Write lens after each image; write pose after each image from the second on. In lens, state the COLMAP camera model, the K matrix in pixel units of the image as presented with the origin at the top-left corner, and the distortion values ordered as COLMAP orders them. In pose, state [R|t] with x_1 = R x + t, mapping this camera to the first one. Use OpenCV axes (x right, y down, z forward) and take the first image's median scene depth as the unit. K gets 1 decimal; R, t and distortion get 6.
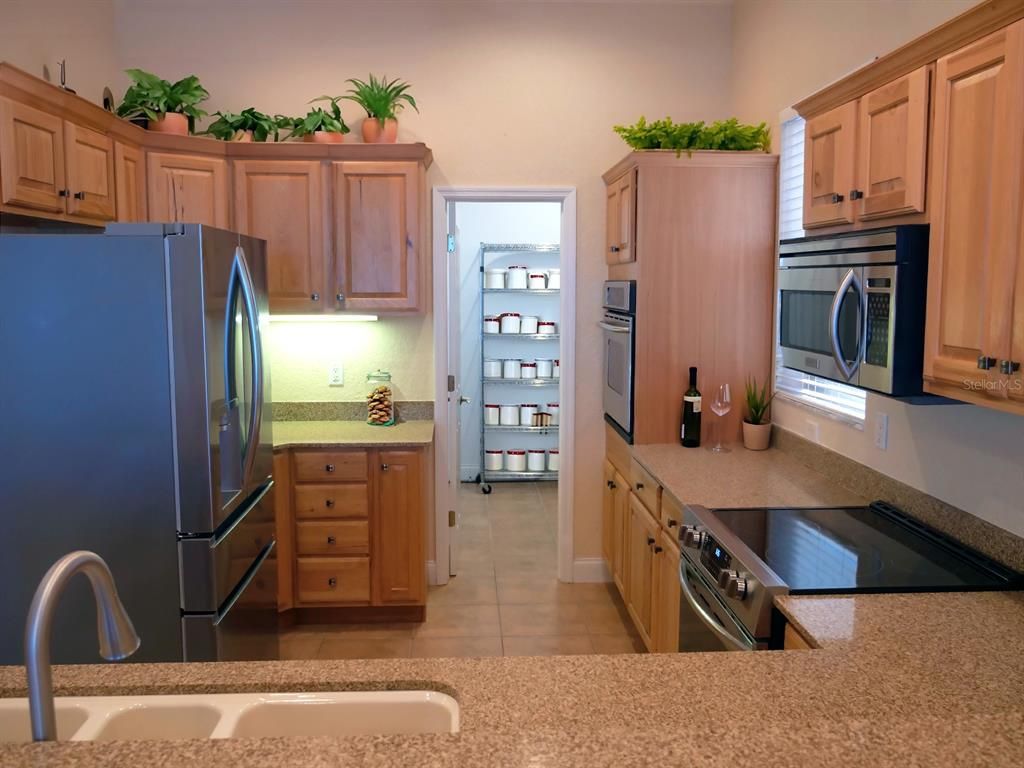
lens RADIAL K [[901.1, 0, 512.8], [0, 901.1, 379.3], [0, 0, 1]] dist [-0.054968, -0.001872]
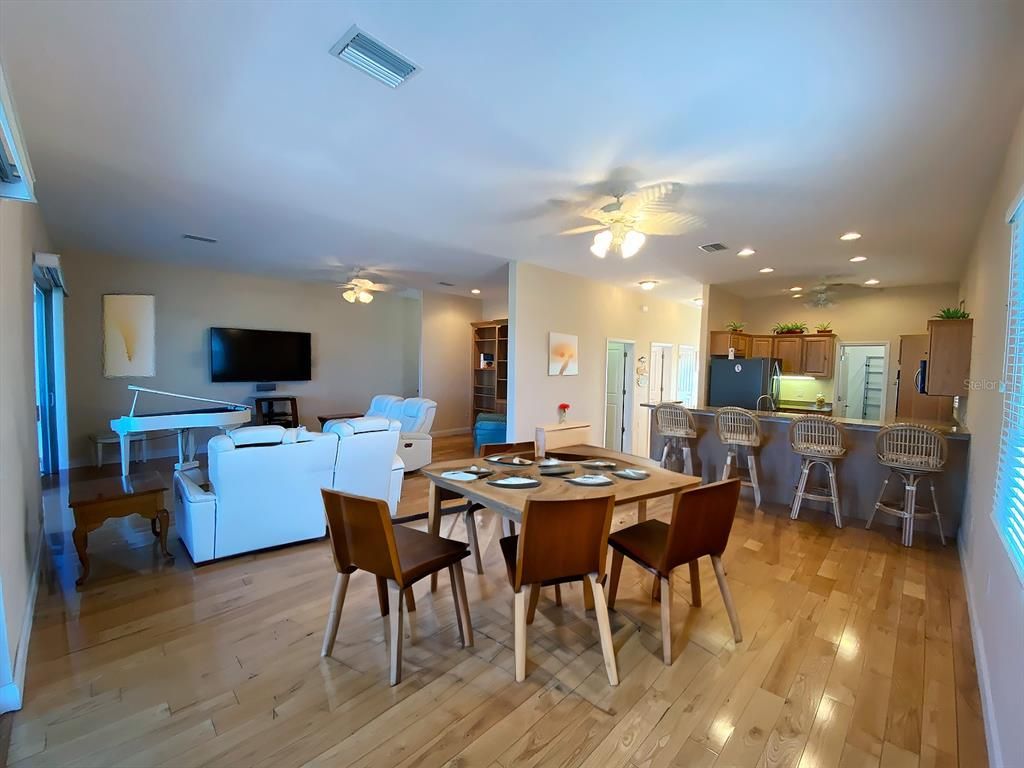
lens RADIAL K [[418.0, 0, 514.1], [0, 418.0, 381.3], [0, 0, 1]] dist [-0.002259, -0.000079]
pose [[0.678657, 0.043629, -0.733158, 0.279799], [-0.095778, 0.994967, -0.029449, 0.116660], [0.728183, 0.090207, 0.679421, -1.108763]]
